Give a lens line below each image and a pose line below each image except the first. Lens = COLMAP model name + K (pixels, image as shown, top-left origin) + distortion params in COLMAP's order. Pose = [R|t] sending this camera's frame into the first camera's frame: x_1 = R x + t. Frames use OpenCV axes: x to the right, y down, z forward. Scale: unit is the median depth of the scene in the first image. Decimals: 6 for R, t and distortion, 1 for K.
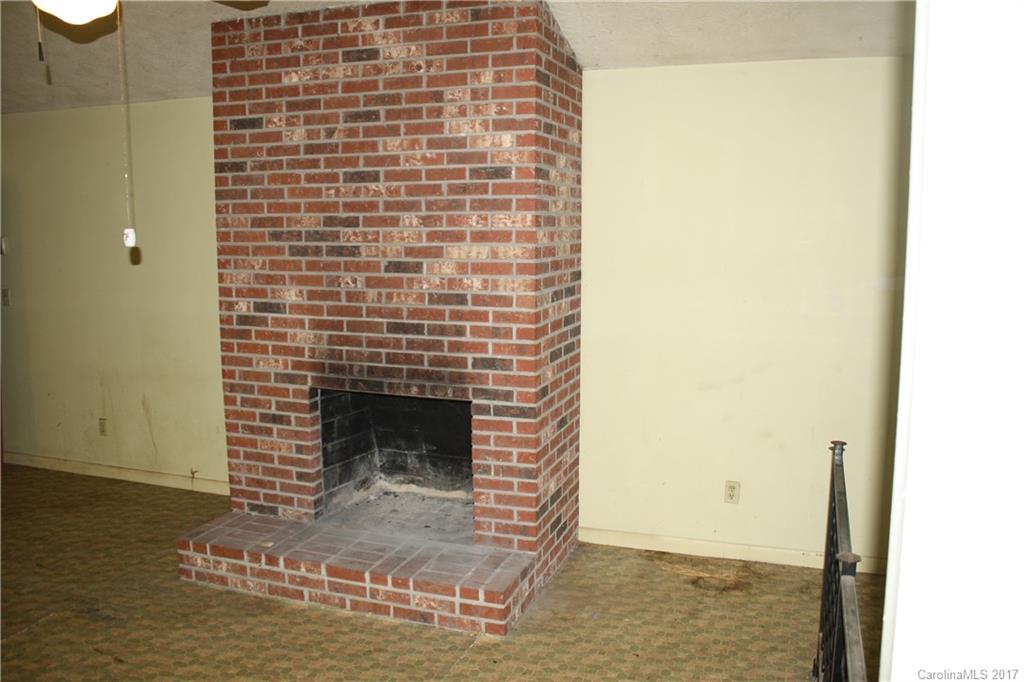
lens RADIAL K [[856.2, 0, 511.9], [0, 856.2, 342.1], [0, 0, 1]] dist [-0.064032, -0.001414]
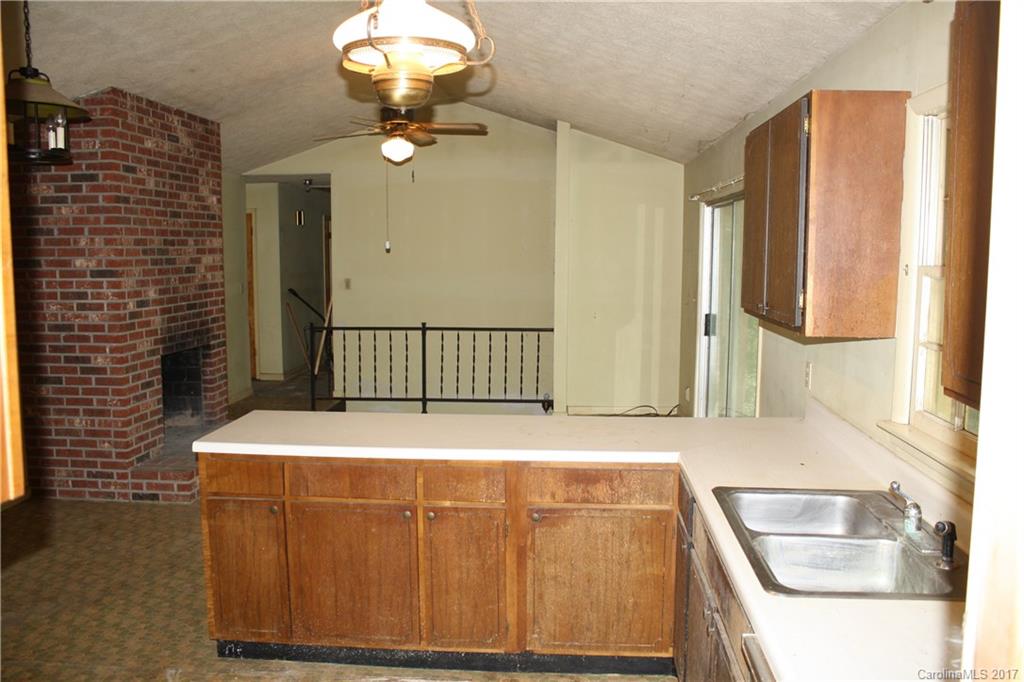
lens RADIAL K [[856.2, 0, 511.8], [0, 856.2, 339.3], [0, 0, 1]] dist [-0.064032, -0.001414]
pose [[-0.286696, -0.106808, 0.952049, -1.845287], [0.114189, 0.982871, 0.144653, -0.118919], [-0.951192, 0.150185, -0.269589, 0.845029]]
